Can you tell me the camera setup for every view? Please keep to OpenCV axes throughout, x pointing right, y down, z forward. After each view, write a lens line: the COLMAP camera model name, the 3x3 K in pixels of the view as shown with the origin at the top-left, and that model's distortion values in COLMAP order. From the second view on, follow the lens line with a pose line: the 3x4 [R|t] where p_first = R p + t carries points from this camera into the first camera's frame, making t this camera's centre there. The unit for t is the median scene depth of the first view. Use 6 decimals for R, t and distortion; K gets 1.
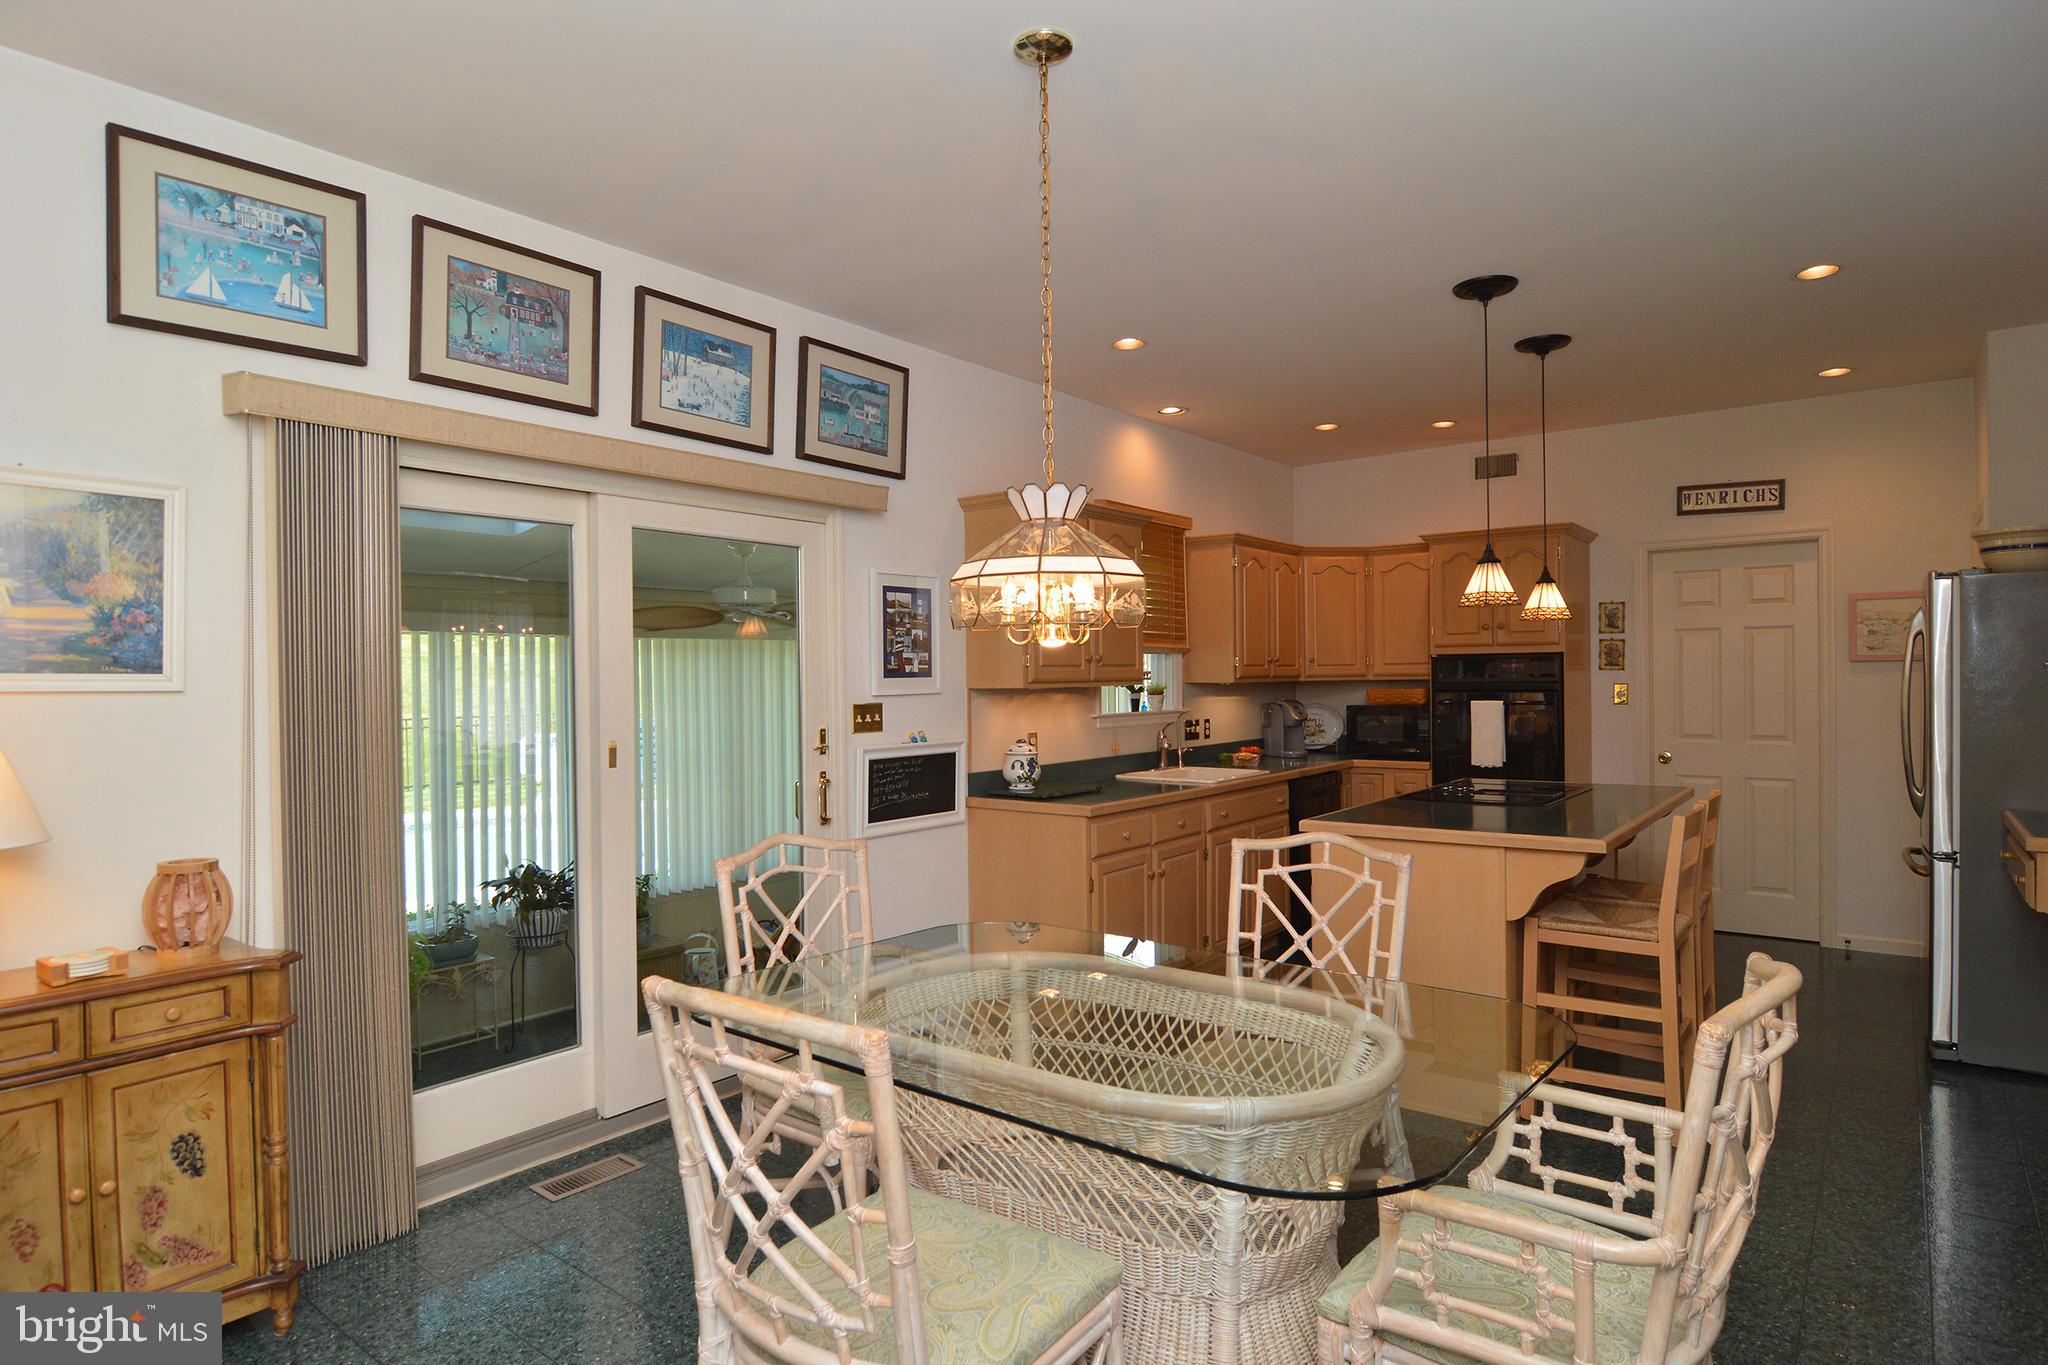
lens RADIAL K [[1113.9, 0, 1022.0], [0, 1113.9, 685.8], [0, 0, 1]] dist [-0.003067, -0.012888]
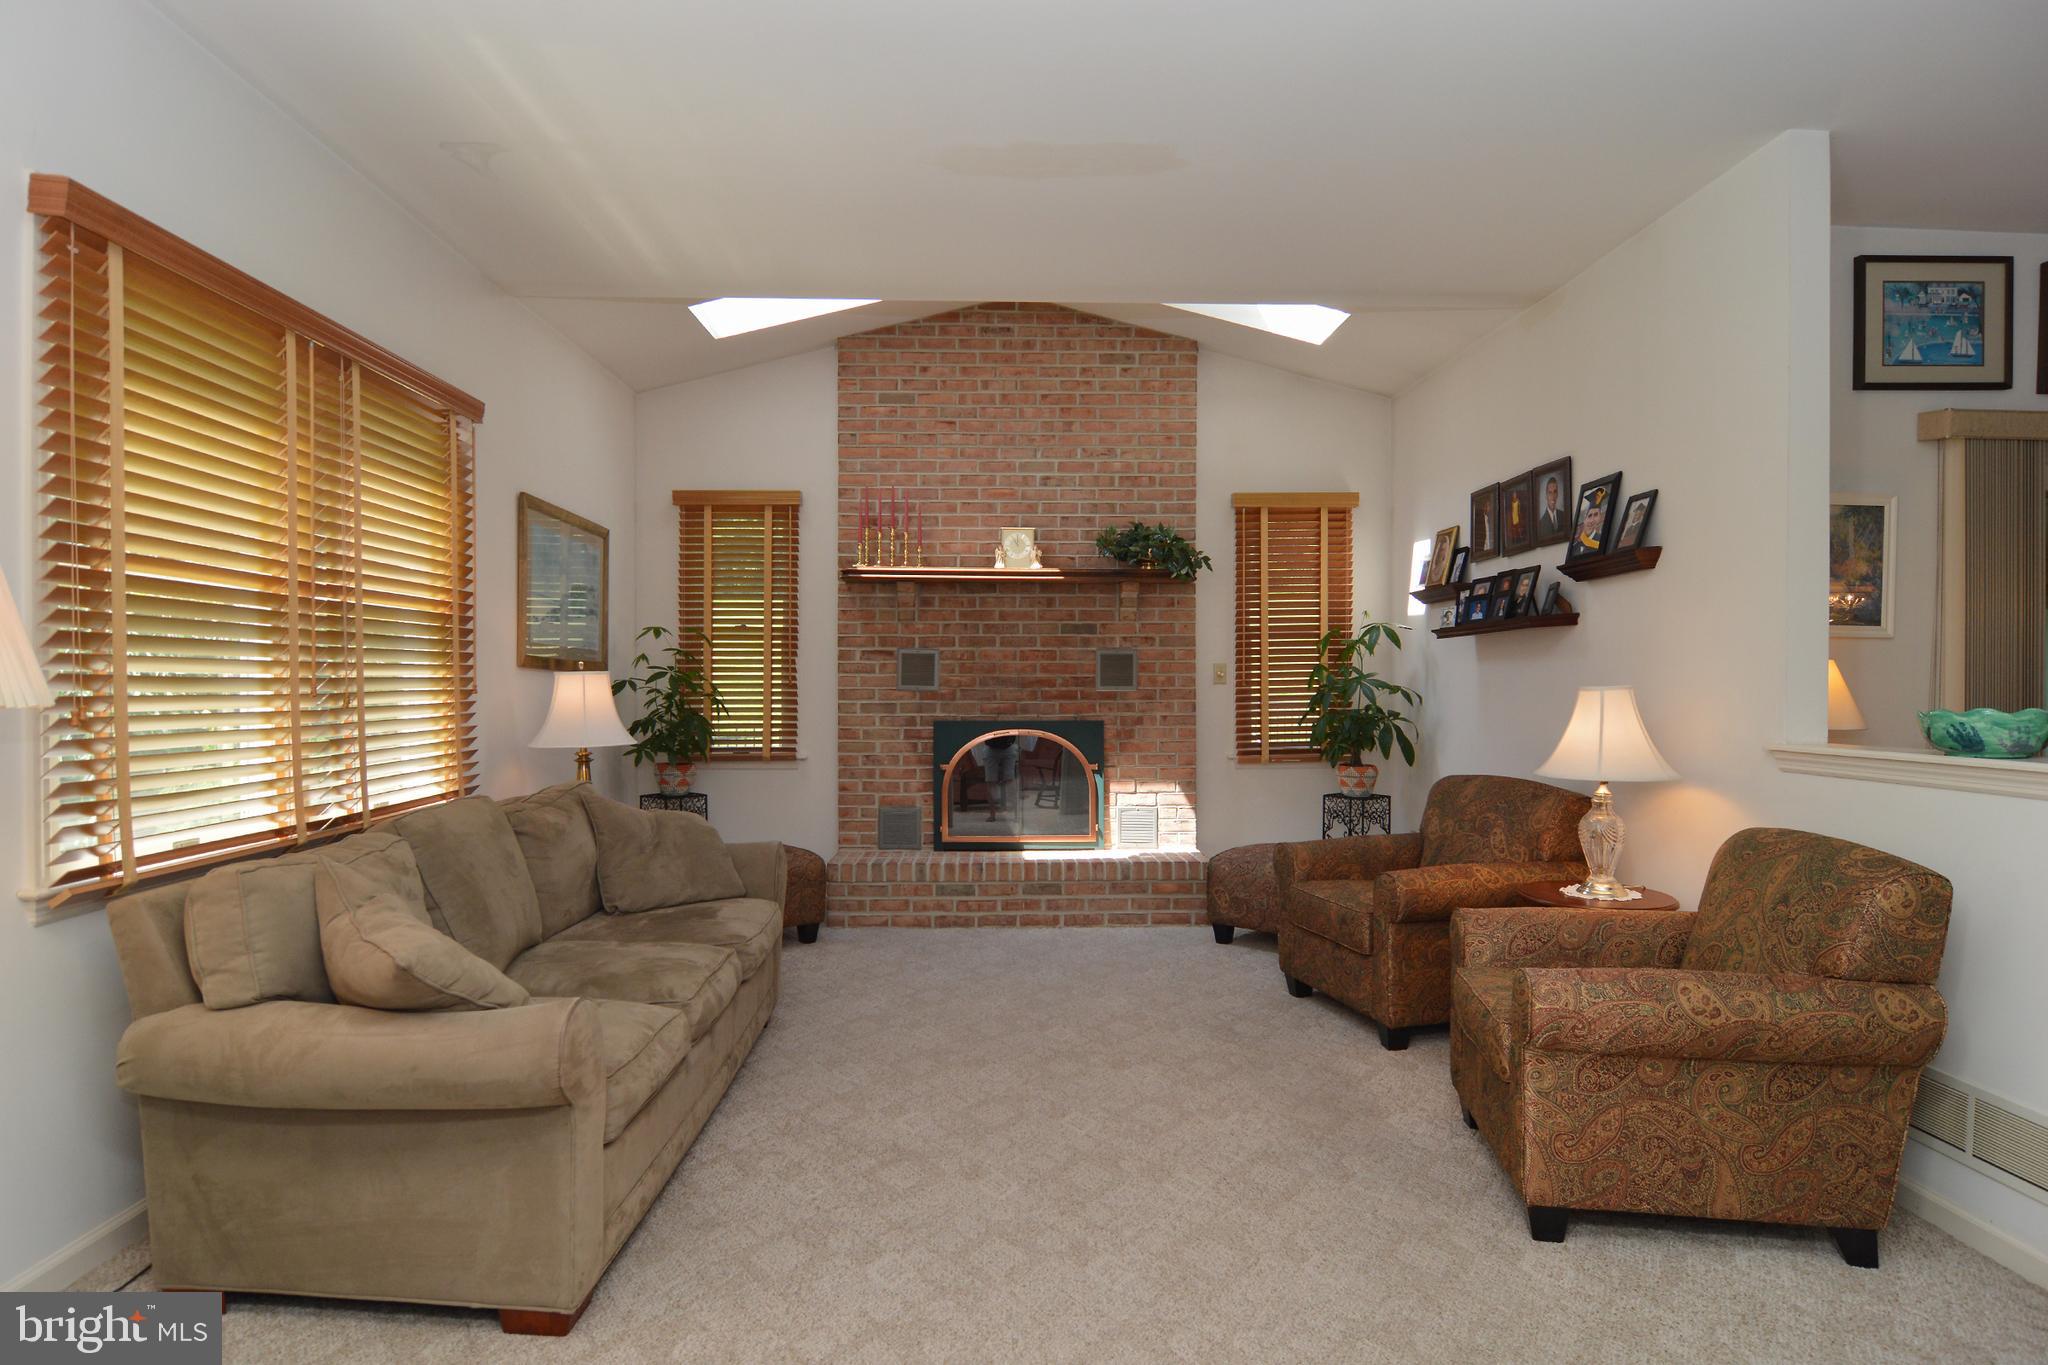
lens RADIAL K [[1111.4, 0, 1034.8], [0, 1111.4, 687.6], [0, 0, 1]] dist [-0.017769, -0.001745]
pose [[0.646076, 0.016722, -0.763090, -0.301841], [-0.011311, 0.999860, 0.012334, 0.050114], [0.763189, 0.000663, 0.646174, -0.602697]]
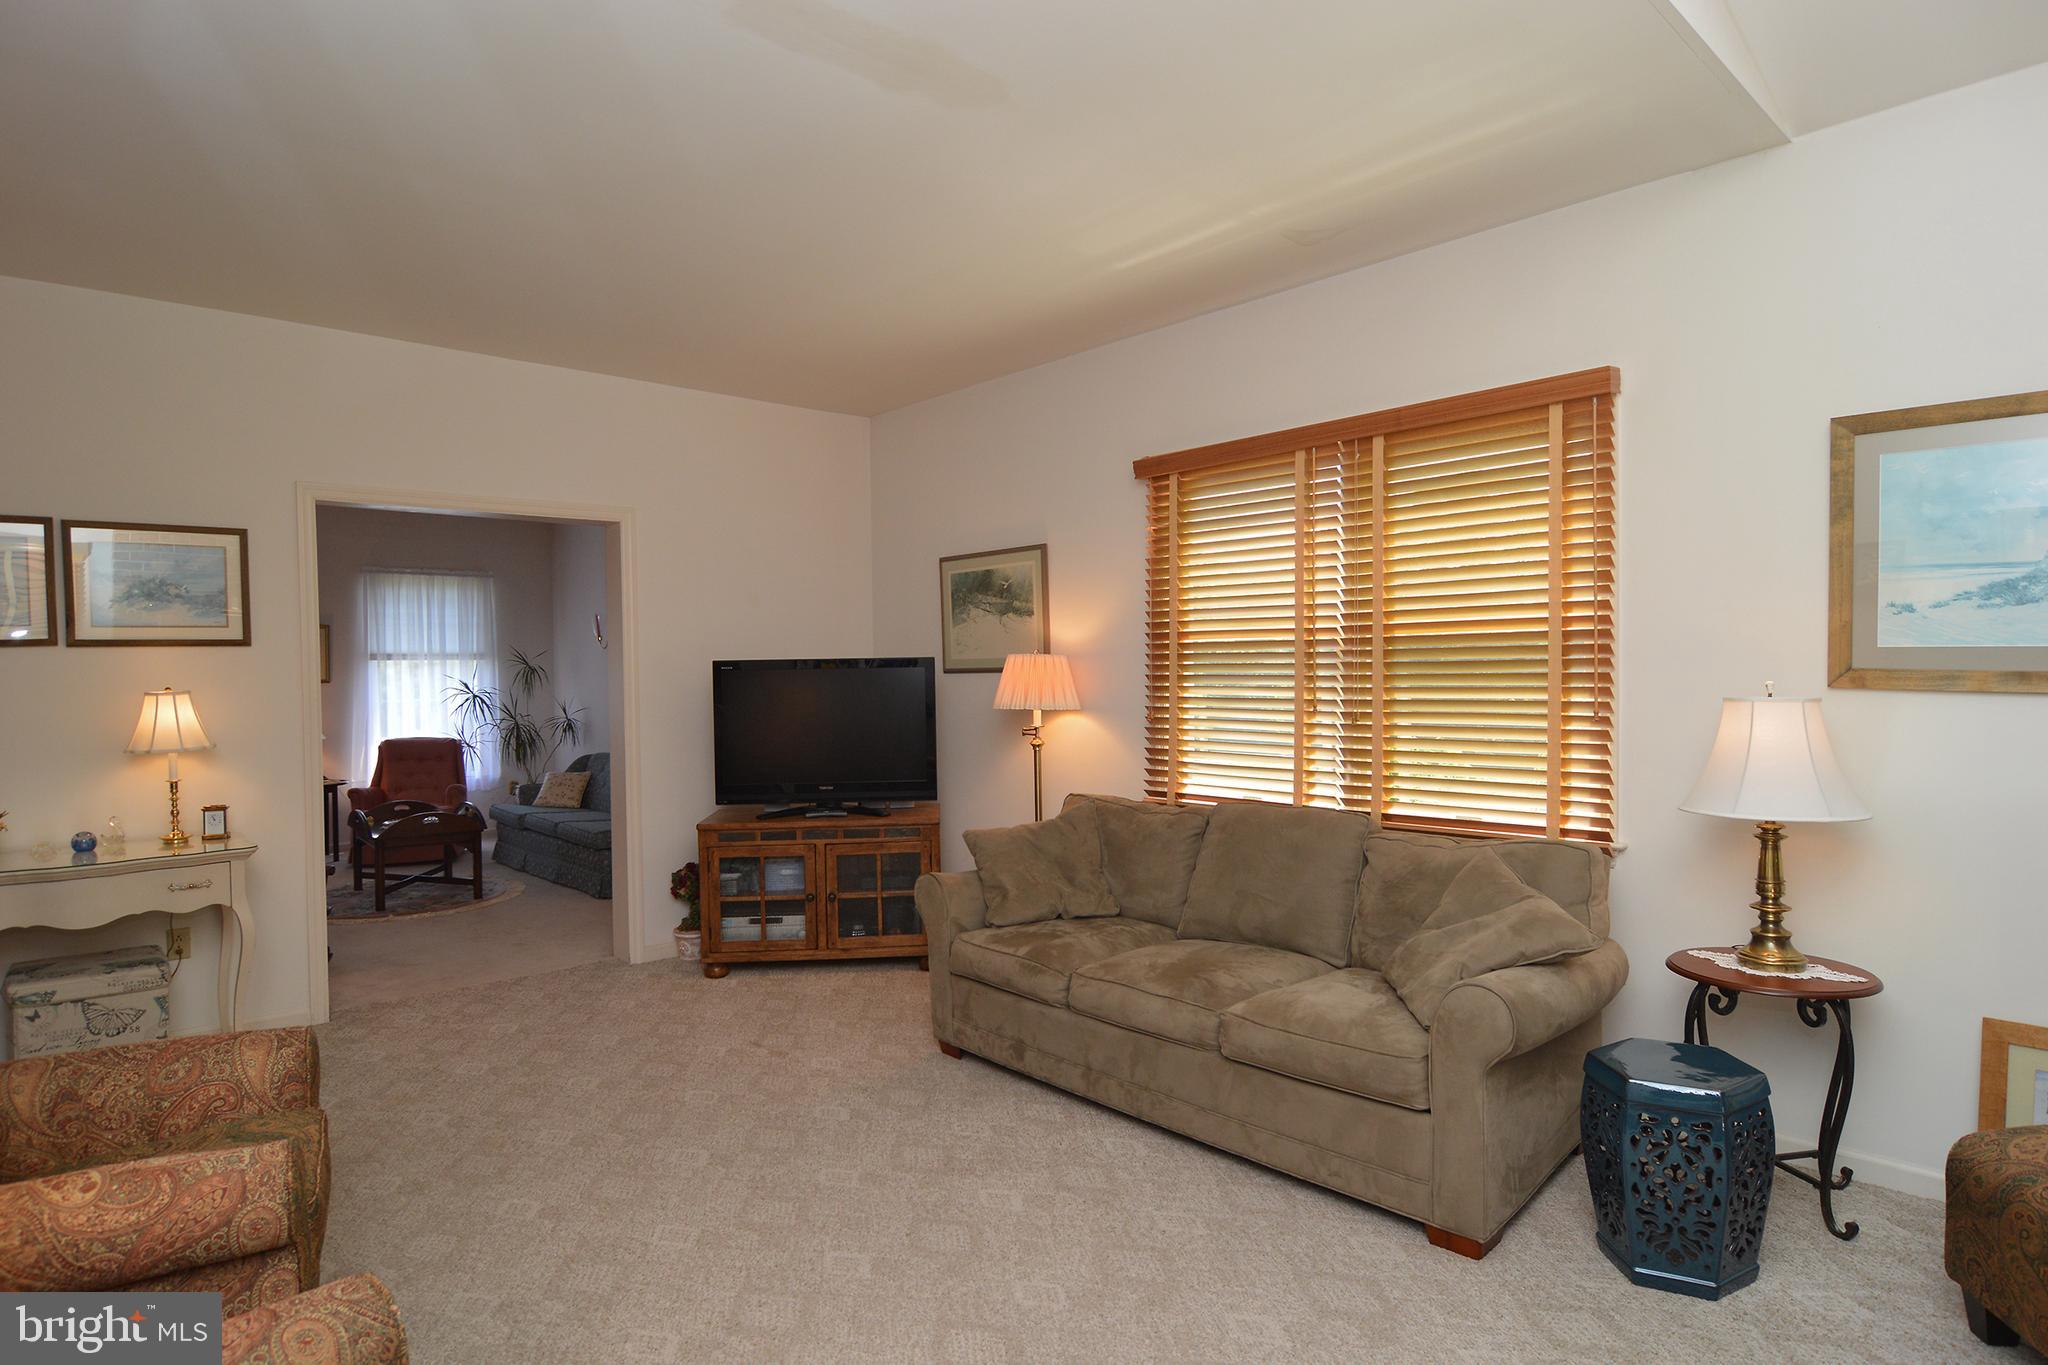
lens RADIAL K [[1113.9, 0, 1022.0], [0, 1113.9, 685.8], [0, 0, 1]] dist [-0.003067, -0.012888]
pose [[-0.986962, 0.011272, 0.160560, -1.255933], [0.012574, 0.999896, 0.007094, 0.033380], [-0.160463, 0.009020, -0.987001, 0.778699]]
